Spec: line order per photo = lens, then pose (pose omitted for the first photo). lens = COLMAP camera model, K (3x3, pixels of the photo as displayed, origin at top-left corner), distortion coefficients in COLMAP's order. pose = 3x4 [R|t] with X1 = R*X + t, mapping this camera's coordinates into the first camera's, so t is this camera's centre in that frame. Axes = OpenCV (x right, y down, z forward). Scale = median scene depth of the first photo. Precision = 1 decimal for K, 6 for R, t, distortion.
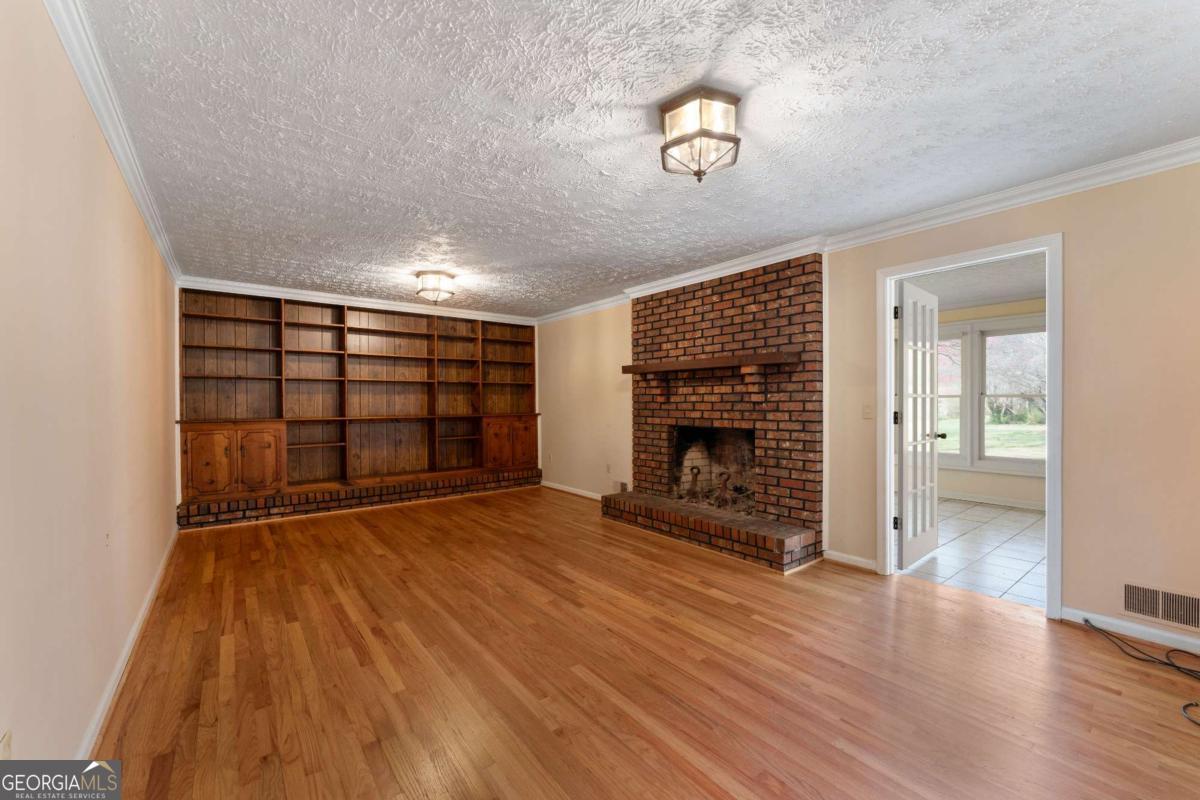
lens RADIAL K [[483.0, 0, 566.7], [0, 483.0, 407.2], [0, 0, 1]] dist [0.000912, -0.000814]
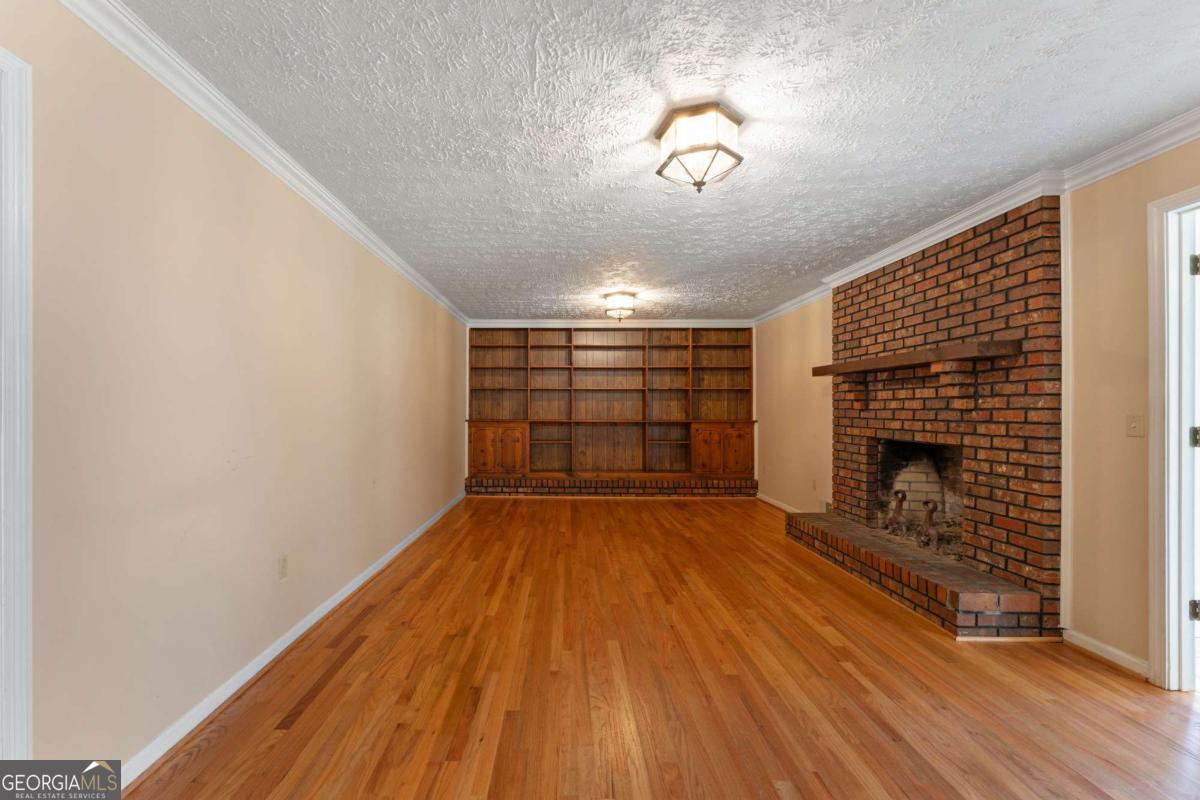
lens RADIAL K [[483.0, 0, 529.0], [0, 483.0, 408.8], [0, 0, 1]] dist [0.000912, -0.000814]
pose [[0.773081, 0.006129, -0.634277, 0.326101], [-0.011831, 0.999919, -0.004758, -0.000376], [0.634196, 0.011182, 0.773091, -0.004914]]
